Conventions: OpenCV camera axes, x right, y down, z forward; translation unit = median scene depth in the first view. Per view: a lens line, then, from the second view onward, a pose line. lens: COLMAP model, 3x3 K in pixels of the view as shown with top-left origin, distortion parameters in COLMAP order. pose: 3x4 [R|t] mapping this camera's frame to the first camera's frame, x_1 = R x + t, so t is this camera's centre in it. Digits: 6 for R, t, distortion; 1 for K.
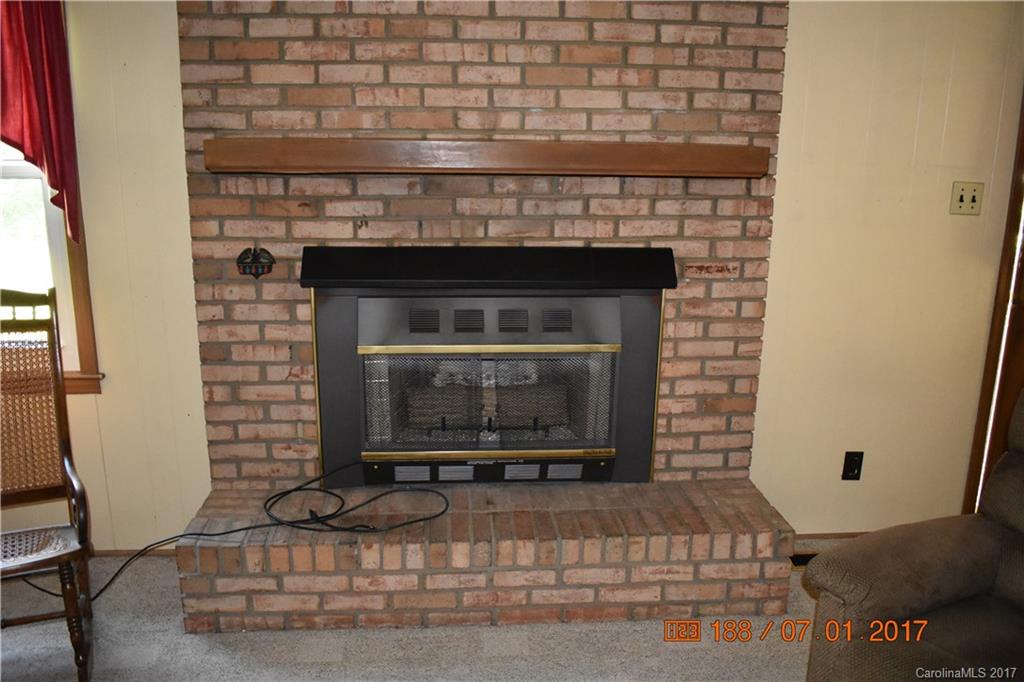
lens RADIAL K [[863.2, 0, 515.6], [0, 863.2, 337.7], [0, 0, 1]] dist [-0.081943, 0.007306]
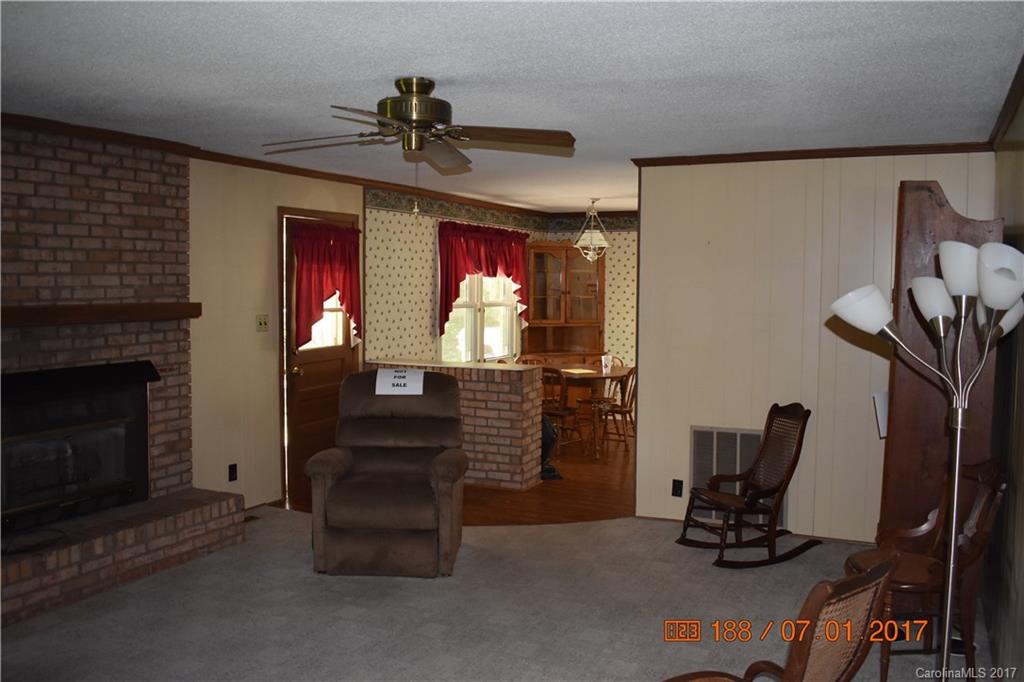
lens RADIAL K [[863.2, 0, 515.6], [0, 863.2, 337.7], [0, 0, 1]] dist [-0.081943, 0.007306]
pose [[0.510274, -0.067662, 0.857346, -0.985967], [0.213816, 0.975580, -0.050265, 0.107234], [-0.833008, 0.208963, 0.512281, -0.580943]]
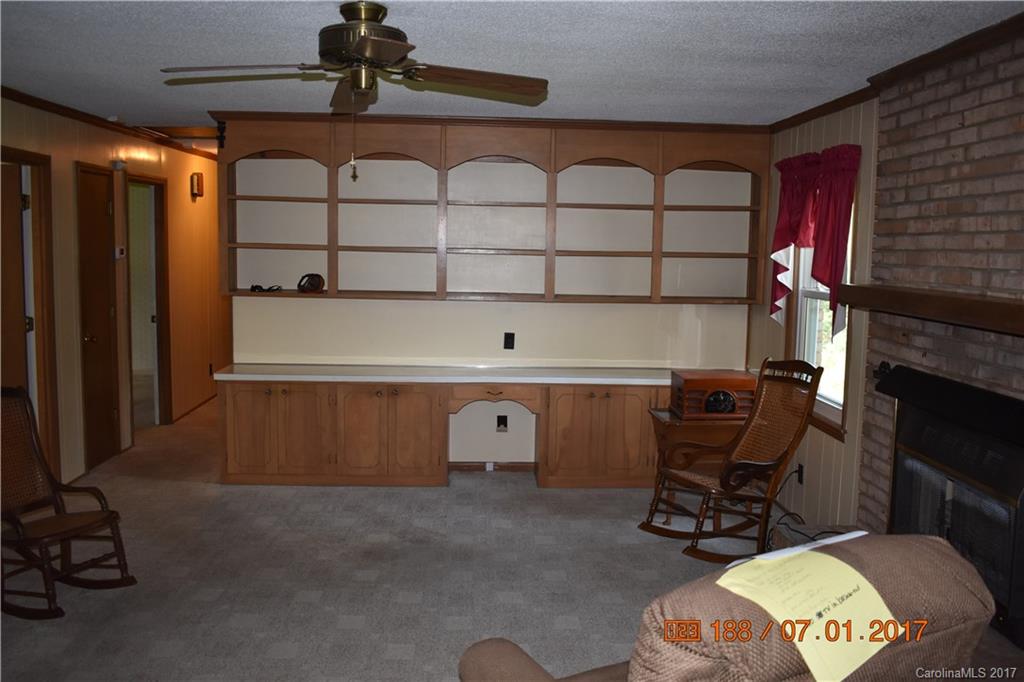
lens RADIAL K [[863.2, 0, 515.6], [0, 863.2, 337.7], [0, 0, 1]] dist [-0.081943, 0.007306]
pose [[-0.046913, 0.089850, -0.994850, 1.131913], [-0.265910, 0.958886, 0.099141, -0.119090], [0.962856, 0.269192, -0.021092, 0.424298]]
